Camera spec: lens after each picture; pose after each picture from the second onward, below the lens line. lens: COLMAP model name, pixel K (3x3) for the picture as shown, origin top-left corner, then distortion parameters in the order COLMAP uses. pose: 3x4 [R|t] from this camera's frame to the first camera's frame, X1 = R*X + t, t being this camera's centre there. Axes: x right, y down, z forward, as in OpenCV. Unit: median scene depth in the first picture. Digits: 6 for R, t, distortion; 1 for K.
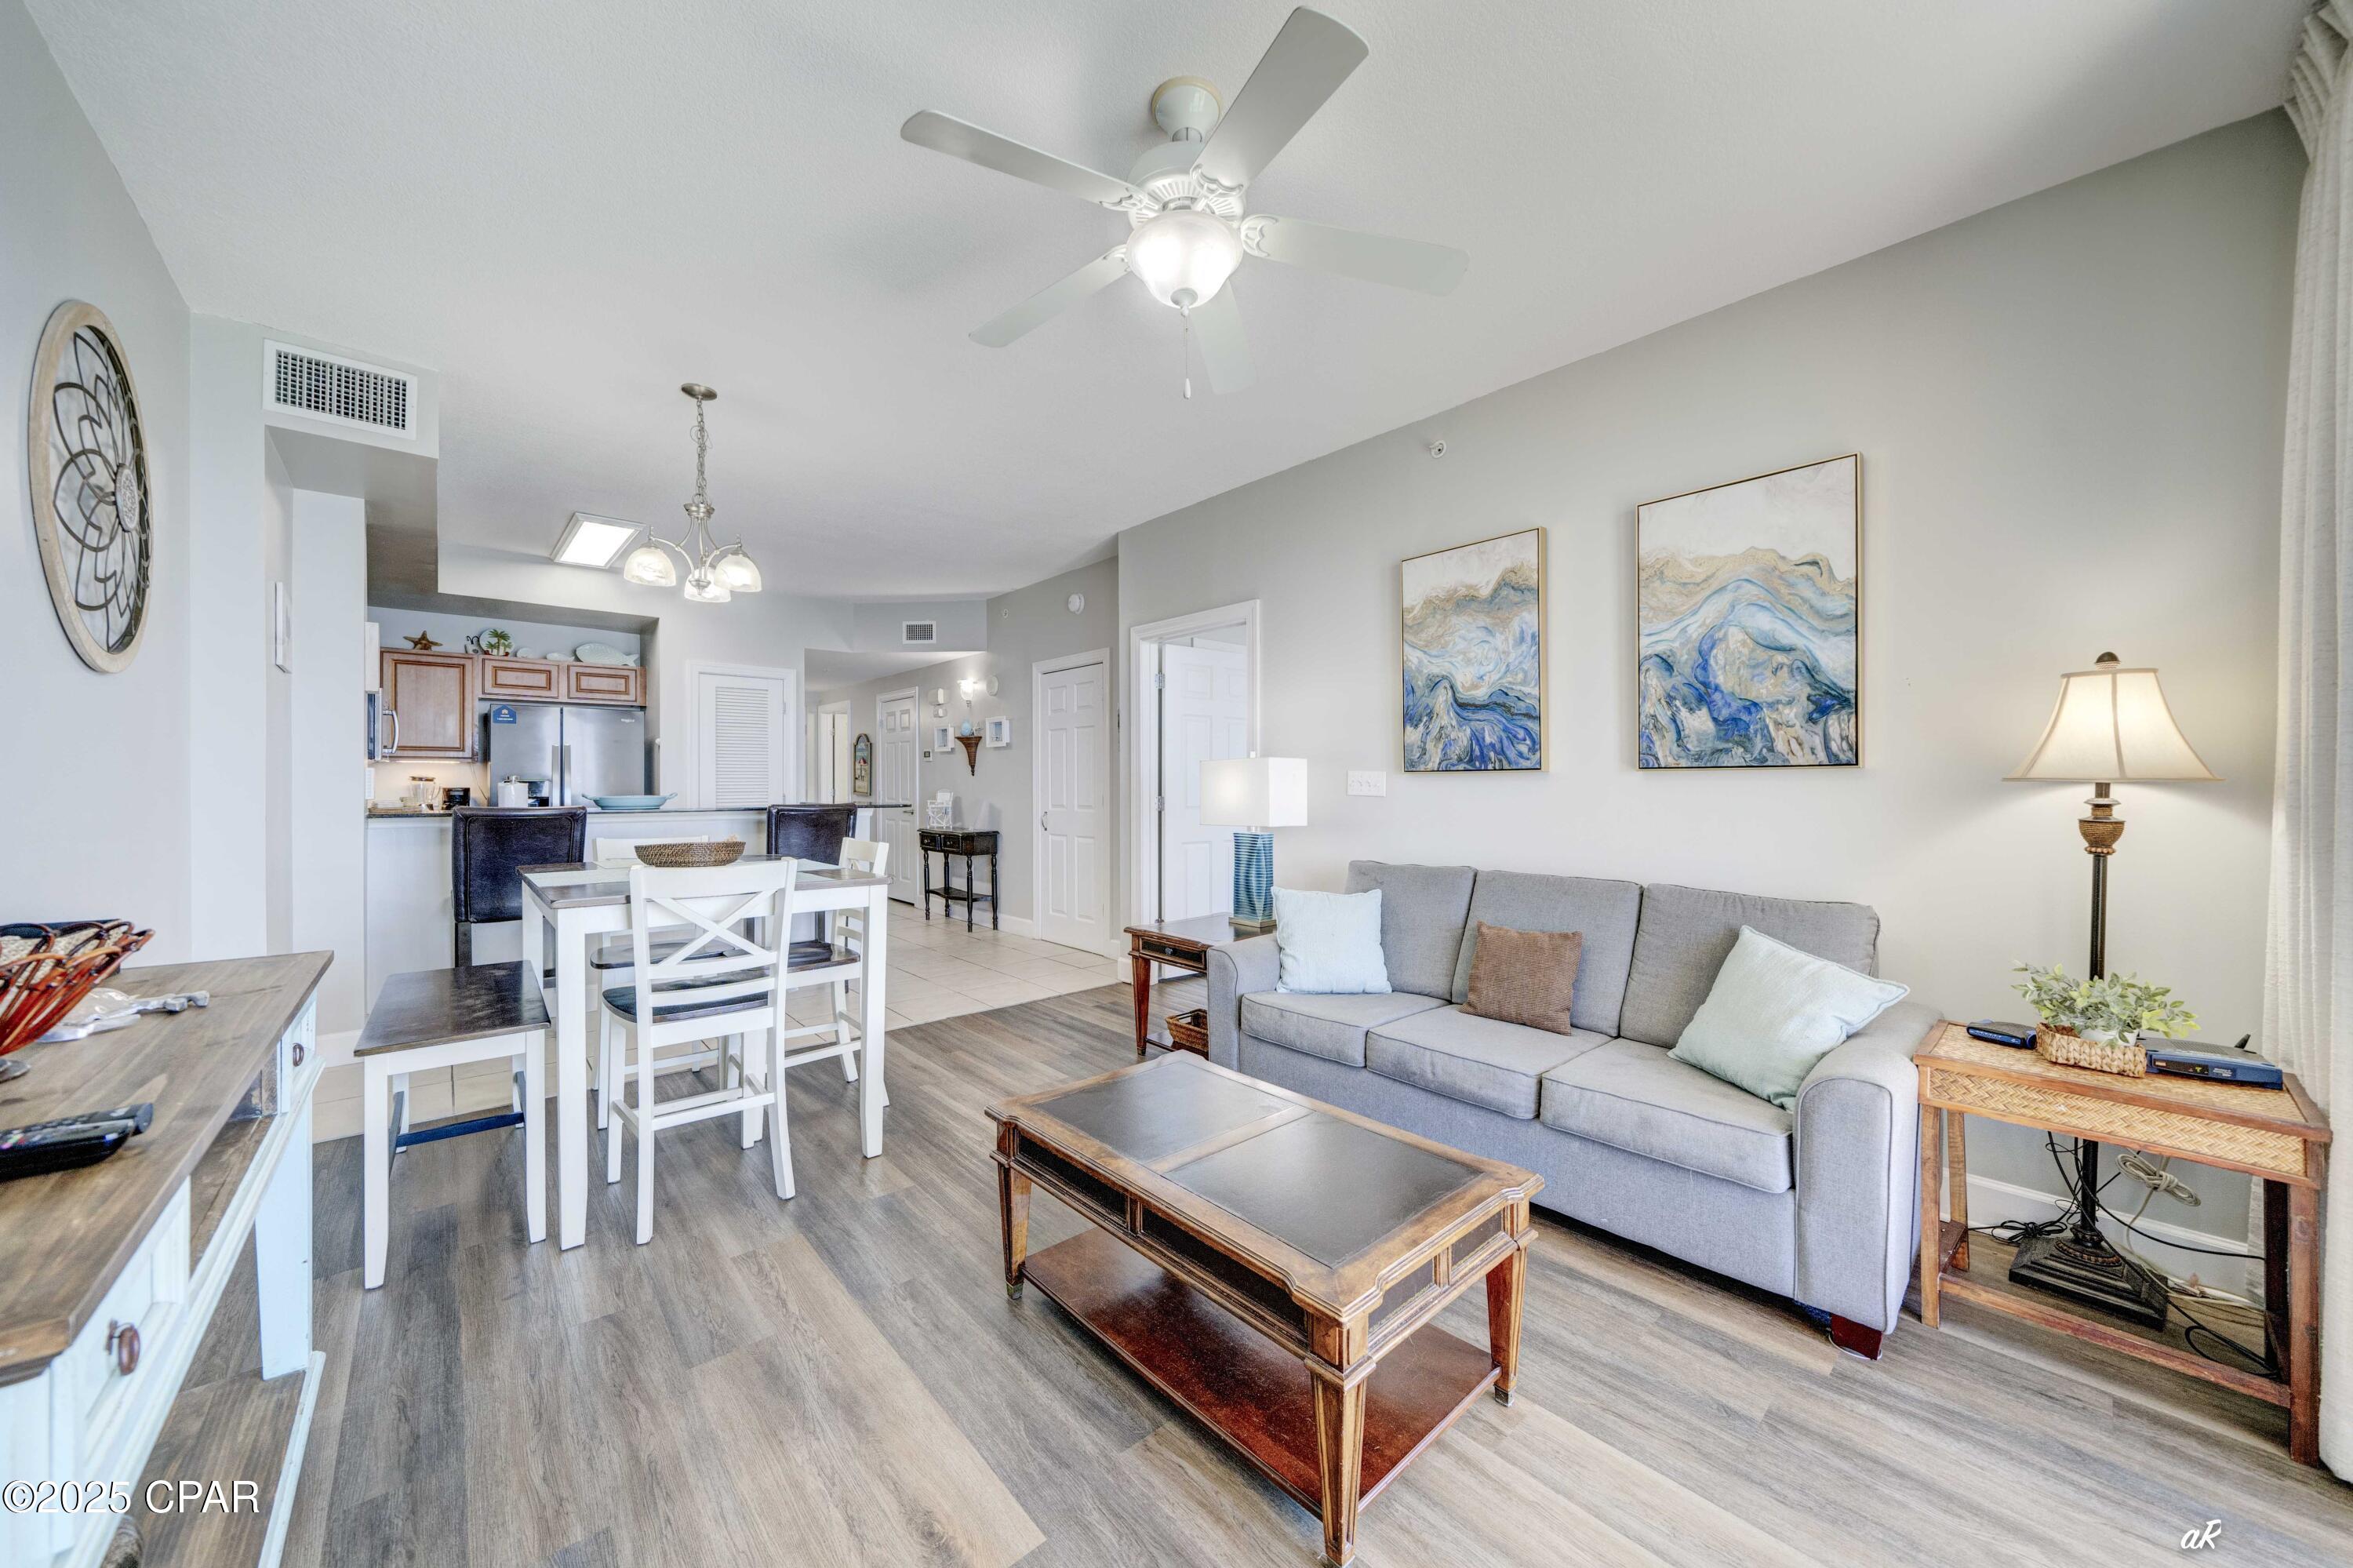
lens RADIAL K [[834.4, 0, 1179.3], [0, 834.4, 778.9], [0, 0, 1]] dist [-0.010869, -0.000058]
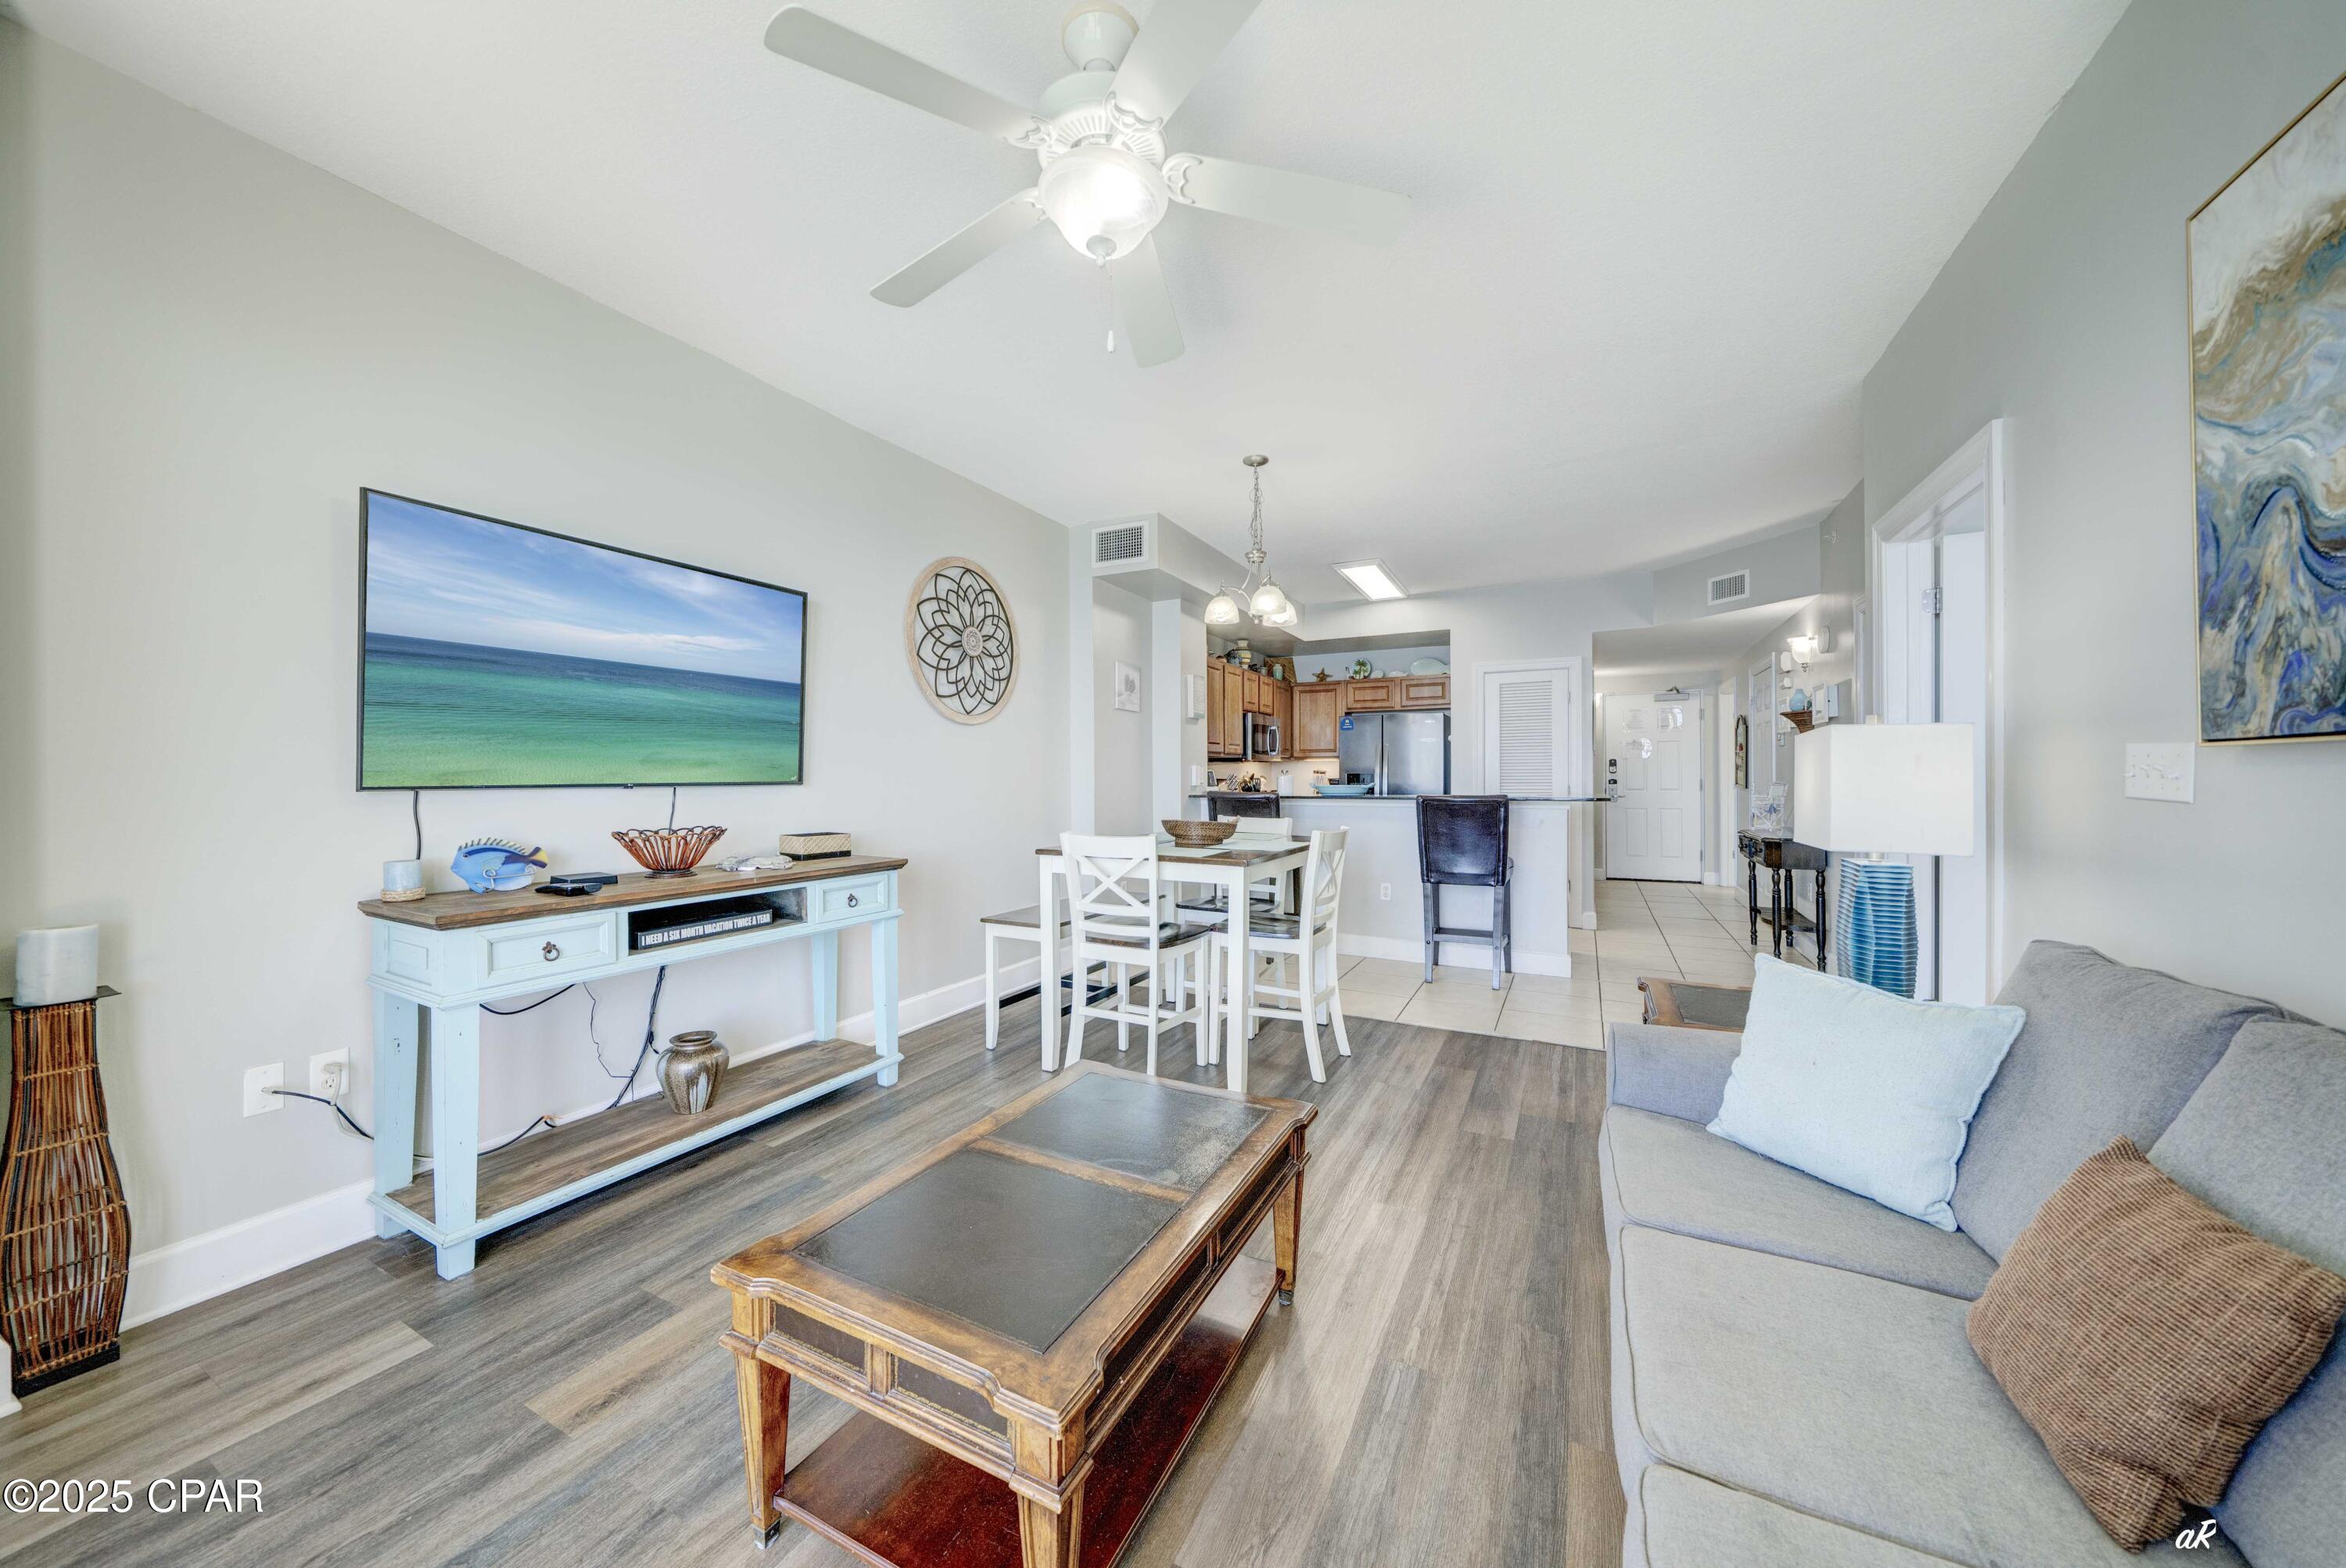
lens RADIAL K [[797.0, 0, 1124.7], [0, 797.0, 779.0], [0, 0, 1]] dist [-0.017295, 0.001588]
pose [[0.333084, 0.002510, -0.942894, 0.509833], [0.007769, 0.999955, 0.005407, 0.003547], [0.942865, -0.009126, 0.333050, 0.438998]]
